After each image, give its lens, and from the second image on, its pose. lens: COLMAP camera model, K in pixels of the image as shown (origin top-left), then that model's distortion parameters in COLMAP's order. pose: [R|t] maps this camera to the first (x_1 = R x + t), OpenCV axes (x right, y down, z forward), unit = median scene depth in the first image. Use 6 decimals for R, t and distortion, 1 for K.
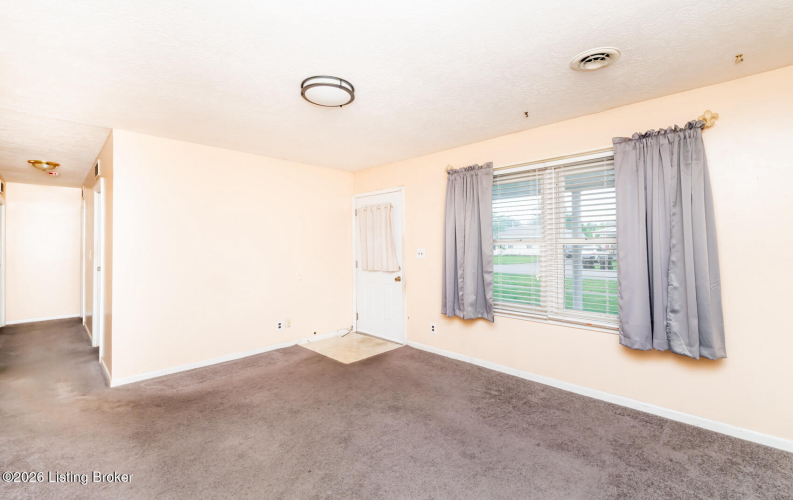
lens RADIAL K [[344.0, 0, 398.0], [0, 344.0, 246.0], [0, 0, 1]] dist [0.001057, 0.000246]
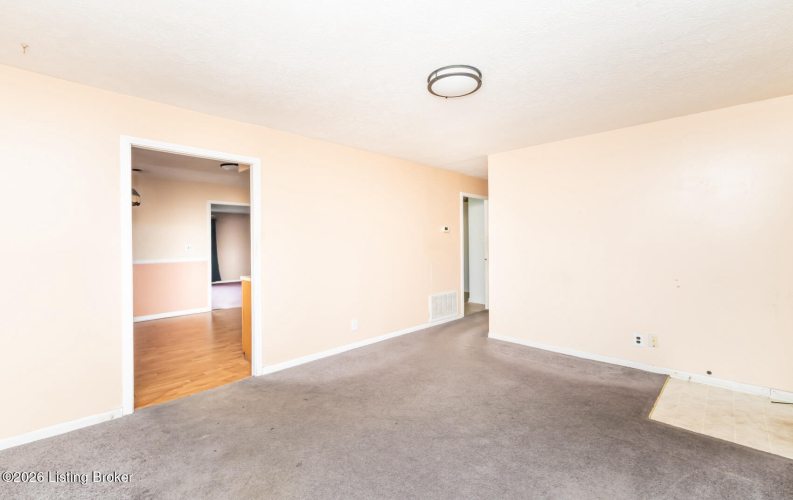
lens RADIAL K [[344.0, 0, 398.0], [0, 344.0, 246.0], [0, 0, 1]] dist [0.001057, 0.000246]
pose [[0.013837, 0.011248, -0.999841, 0.451592], [-0.002434, 0.999934, 0.011215, 0.015714], [0.999901, 0.002278, 0.013864, 0.490640]]
